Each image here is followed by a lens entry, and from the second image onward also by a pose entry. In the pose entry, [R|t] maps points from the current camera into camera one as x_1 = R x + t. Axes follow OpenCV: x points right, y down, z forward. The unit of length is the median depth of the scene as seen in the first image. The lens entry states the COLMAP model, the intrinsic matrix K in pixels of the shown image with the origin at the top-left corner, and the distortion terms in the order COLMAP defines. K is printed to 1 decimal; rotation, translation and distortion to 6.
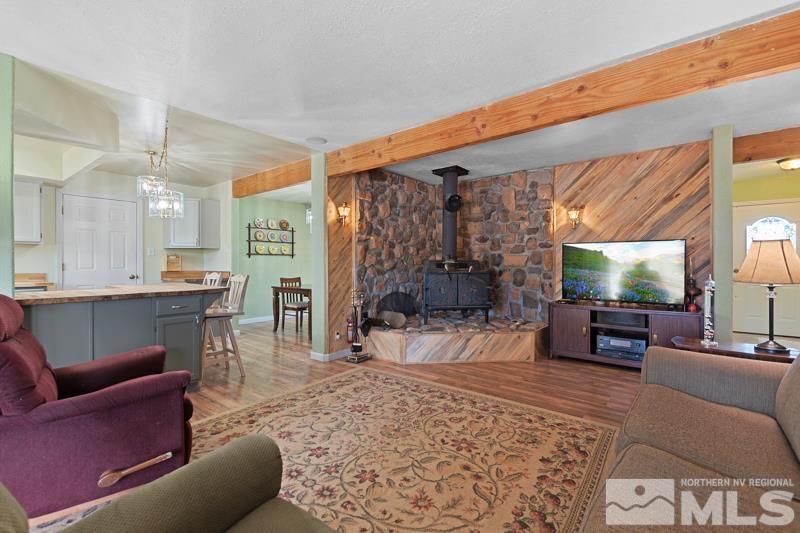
lens RADIAL K [[349.6, 0, 398.7], [0, 349.6, 264.9], [0, 0, 1]] dist [0.001560, -0.000407]
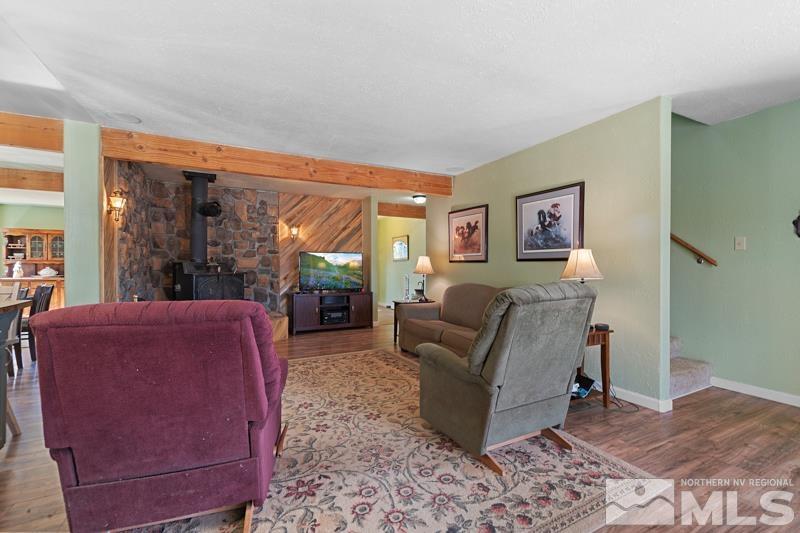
lens RADIAL K [[332.8, 0, 403.8], [0, 332.8, 268.4], [0, 0, 1]] dist [-0.013952, -0.000627]
pose [[0.415175, -0.004464, 0.909731, -0.605561], [0.001446, 0.999990, 0.004247, 0.000621], [-0.909740, -0.000448, 0.415177, 0.061947]]
